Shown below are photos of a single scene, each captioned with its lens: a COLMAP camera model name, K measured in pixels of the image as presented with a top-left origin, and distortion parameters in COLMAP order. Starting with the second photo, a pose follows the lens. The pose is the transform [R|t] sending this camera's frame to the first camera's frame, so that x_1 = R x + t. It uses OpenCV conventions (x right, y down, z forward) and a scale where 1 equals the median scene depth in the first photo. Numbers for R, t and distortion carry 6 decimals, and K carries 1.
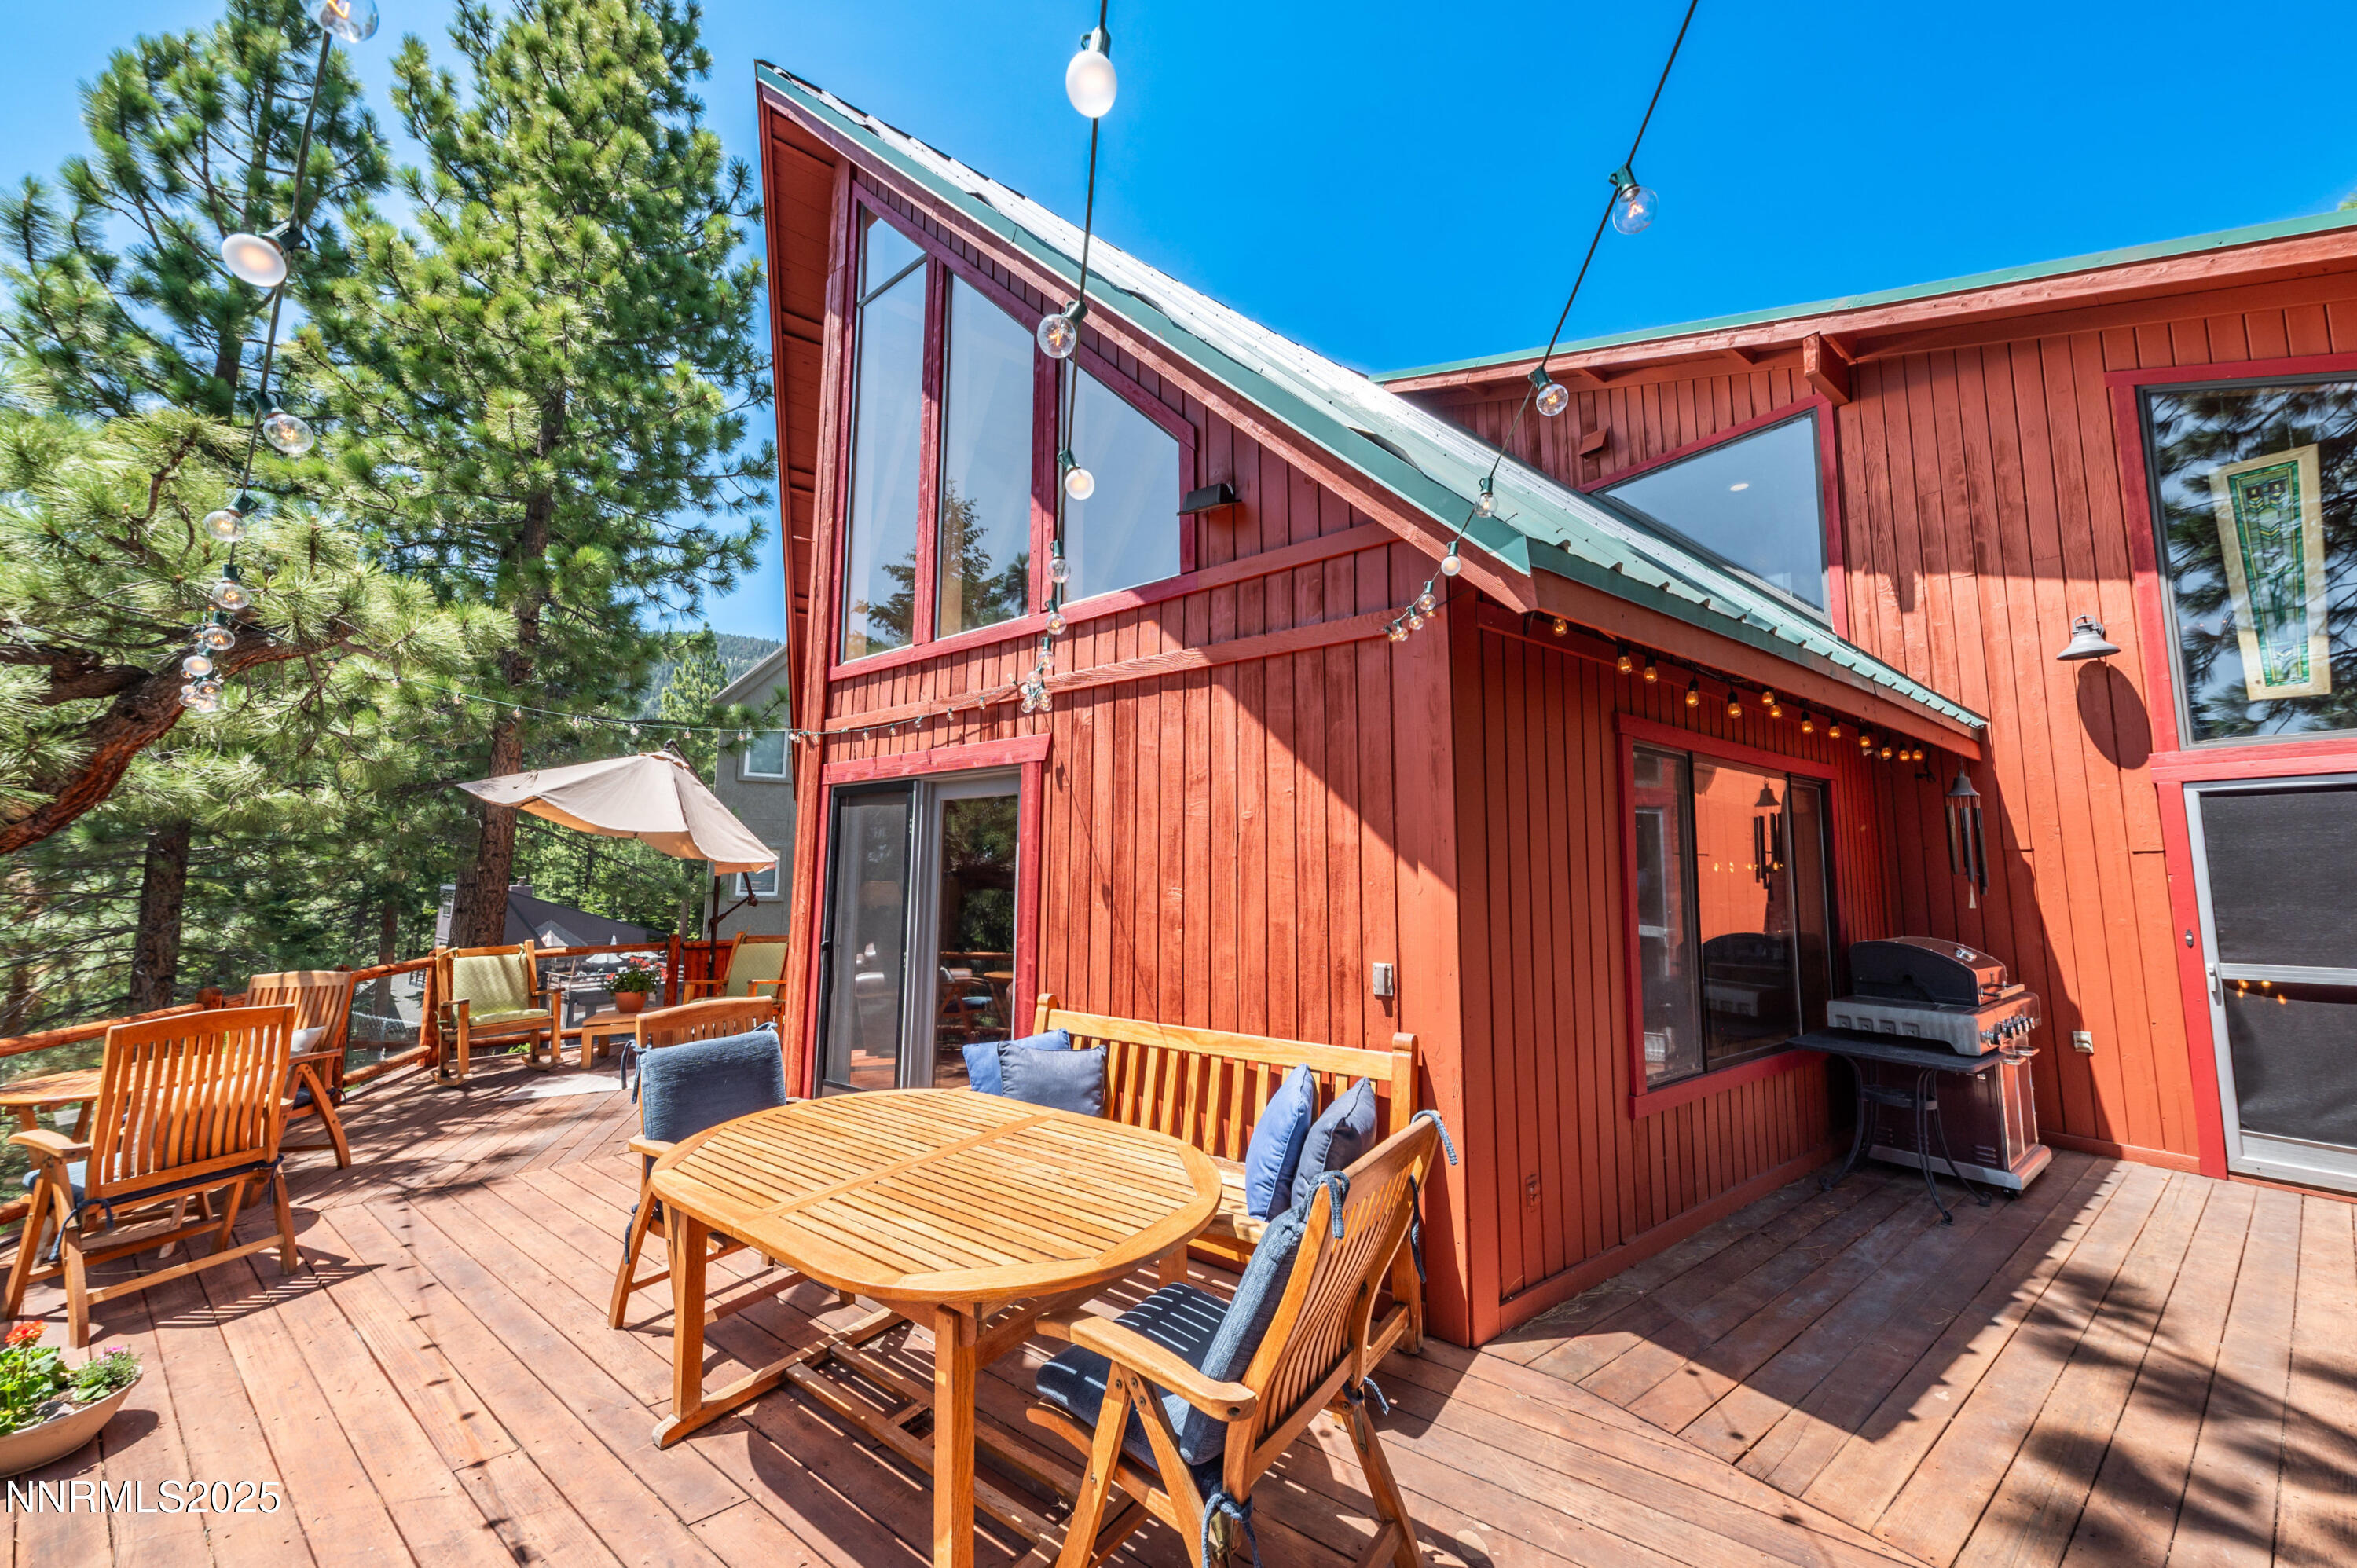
lens RADIAL K [[842.6, 0, 1180.5], [0, 842.6, 779.6], [0, 0, 1]] dist [0.000082, -0.000176]
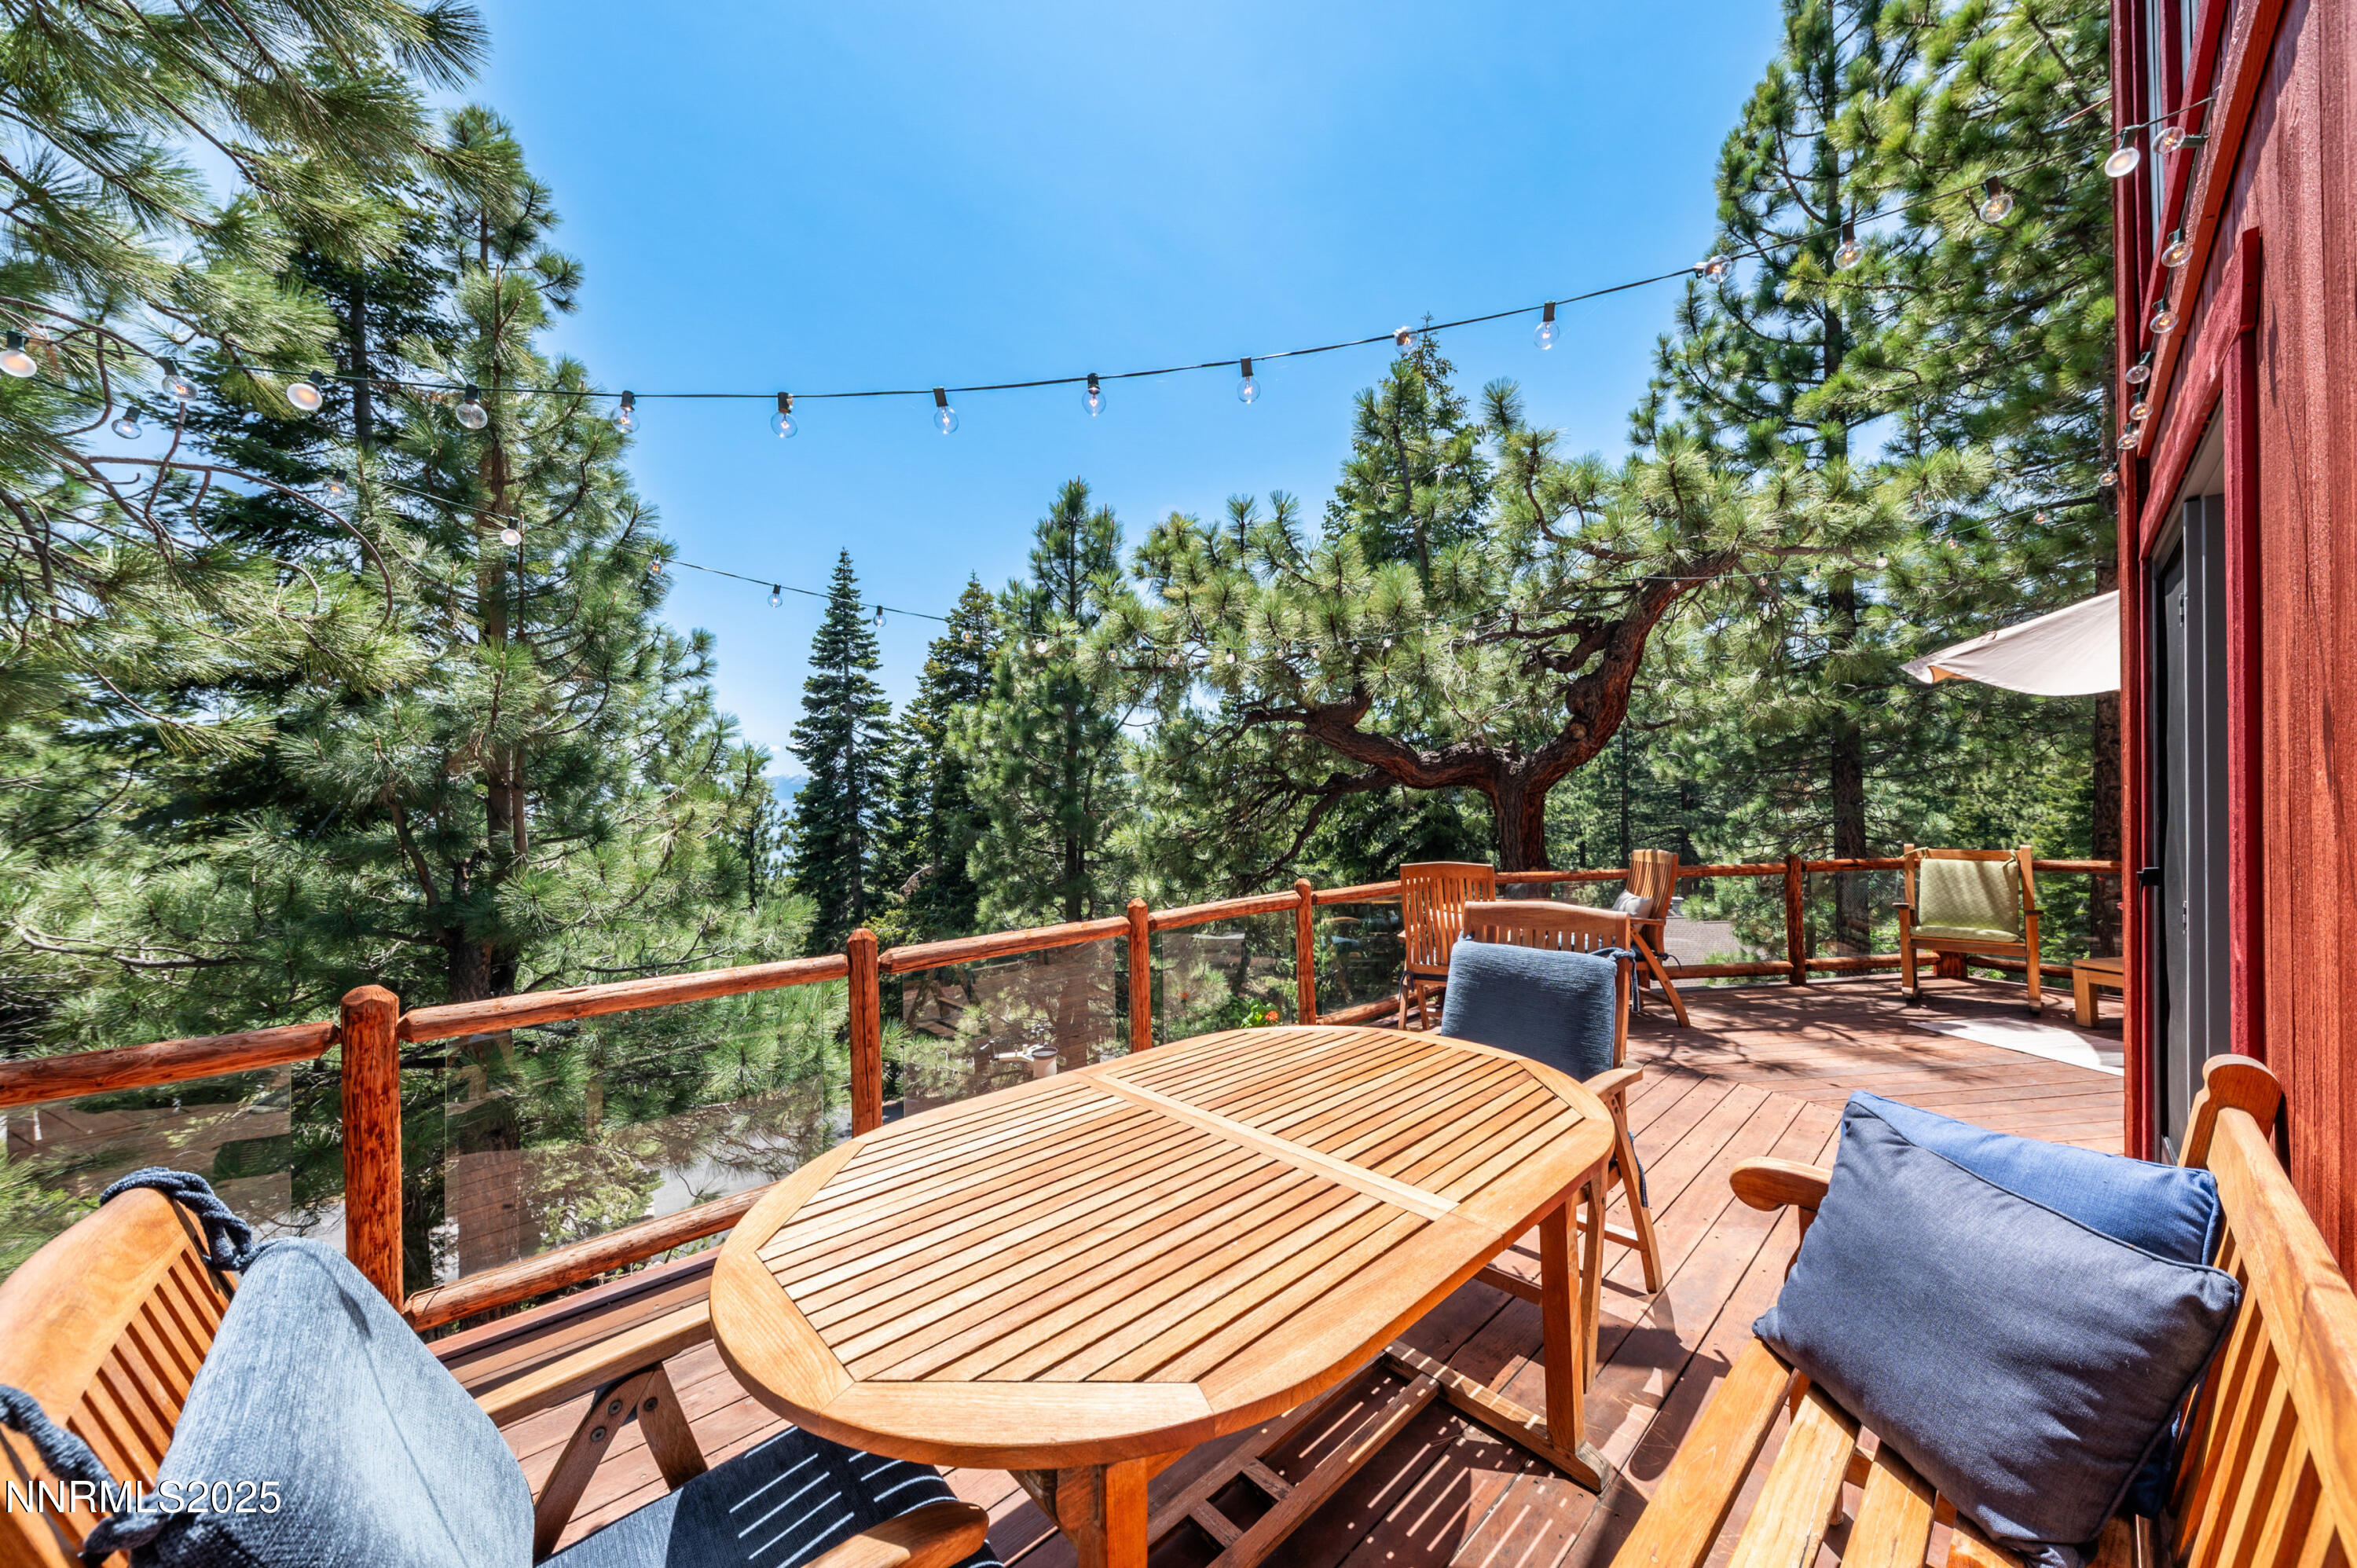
lens RADIAL K [[805.0, 0, 1174.7], [0, 805.0, 792.6], [0, 0, 1]] dist [0.014132, -0.005679]
pose [[-0.182526, -0.002271, -0.983198, 0.091607], [0.125039, 0.991824, -0.025503, 0.047355], [0.975218, -0.127593, -0.180750, 0.284667]]
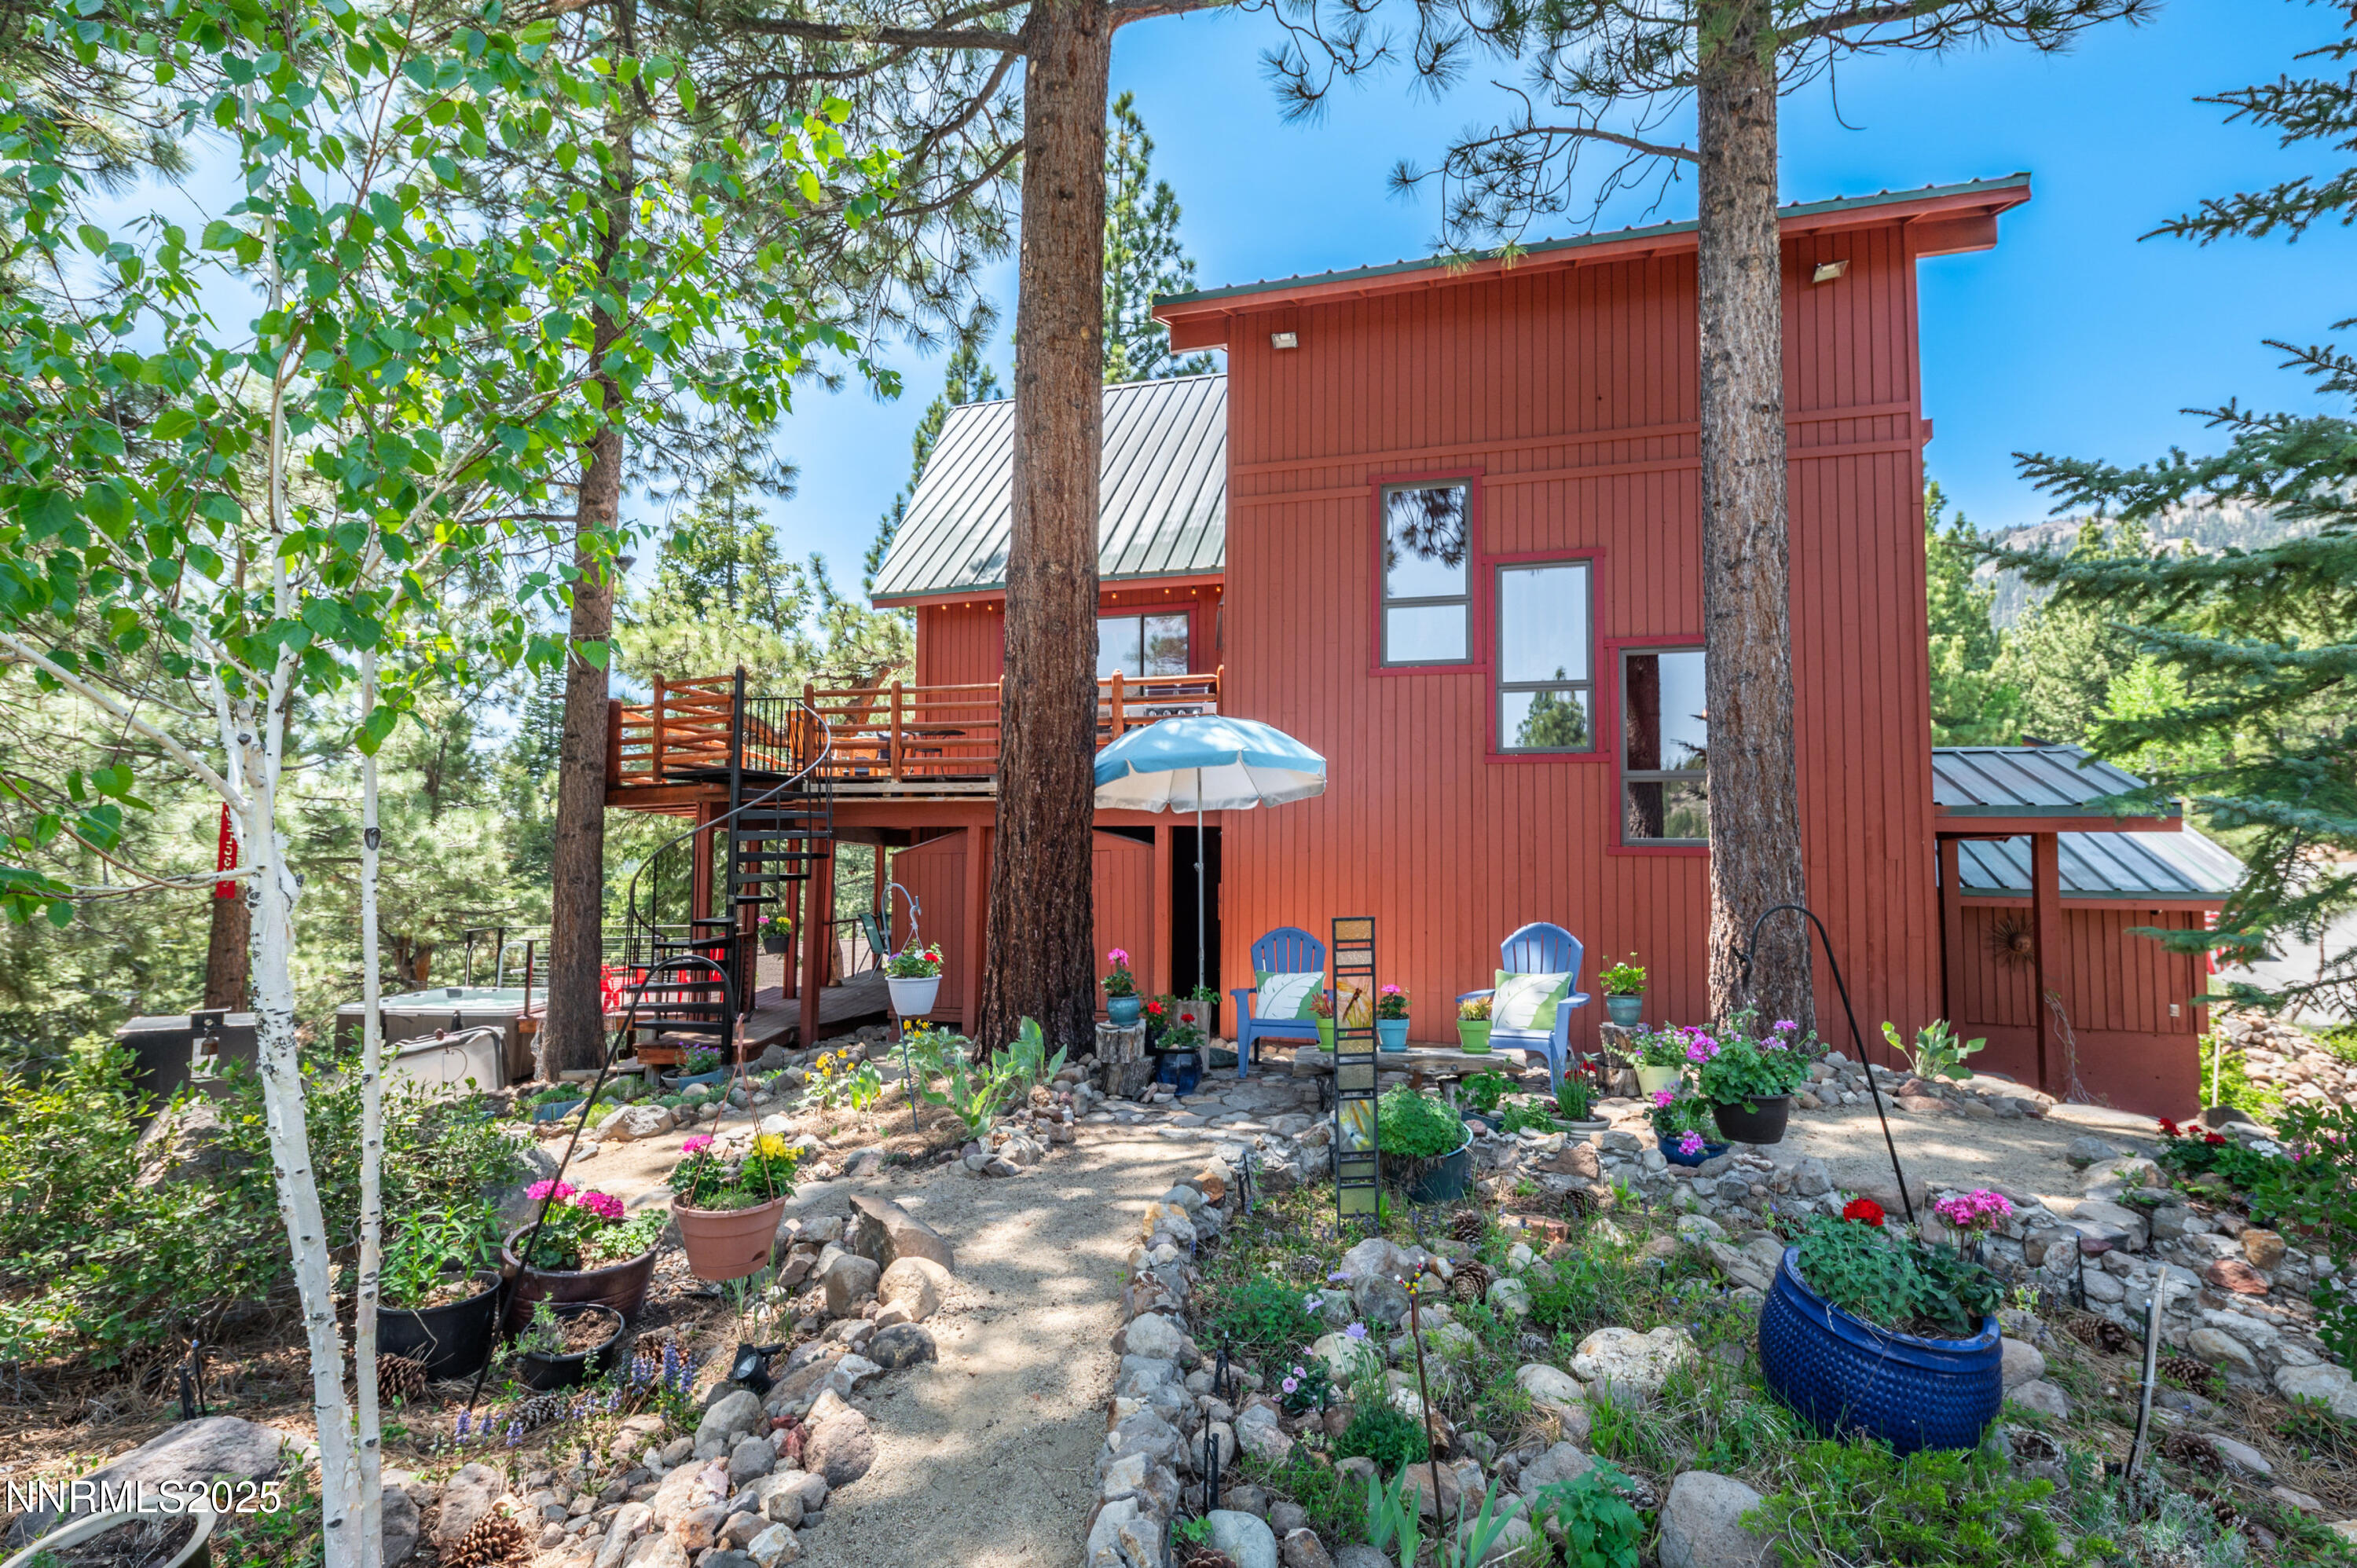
lens RADIAL K [[1058.1, 0, 1163.7], [0, 1058.1, 793.7], [0, 0, 1]] dist [0.021452, -0.012364]
pose [[0.601903, -0.056607, -0.796560, 1.425815], [0.085966, 0.996281, -0.005841, 0.231766], [0.793928, -0.064962, 0.604531, -0.301430]]
